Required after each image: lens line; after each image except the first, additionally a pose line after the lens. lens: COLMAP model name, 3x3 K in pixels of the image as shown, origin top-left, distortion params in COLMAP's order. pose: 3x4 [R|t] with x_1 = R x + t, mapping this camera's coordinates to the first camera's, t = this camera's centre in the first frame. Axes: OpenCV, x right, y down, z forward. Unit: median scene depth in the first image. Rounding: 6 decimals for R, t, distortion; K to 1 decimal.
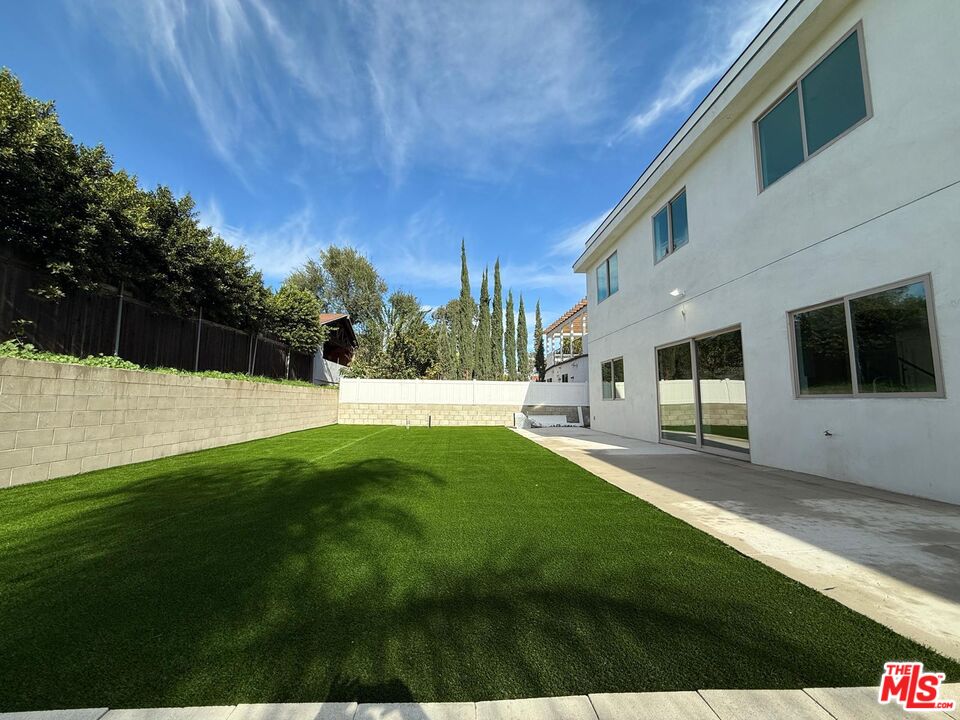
lens RADIAL K [[380.5, 0, 480.2], [0, 380.5, 354.6], [0, 0, 1]] dist [-0.000533, -0.000197]
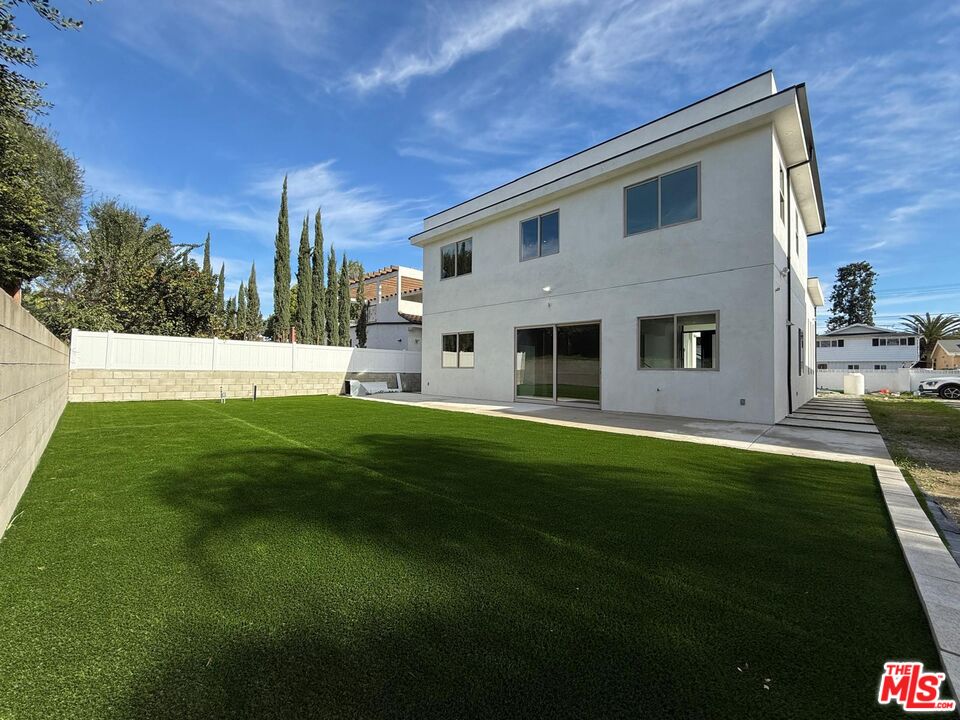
lens RADIAL K [[382.5, 0, 476.8], [0, 382.5, 360.5], [0, 0, 1]] dist [0.000405, -0.000095]
pose [[0.737670, 0.017799, 0.674927, -0.282995], [-0.089564, 0.993397, 0.071693, 0.005826], [-0.669194, -0.113335, 0.734394, 0.076856]]
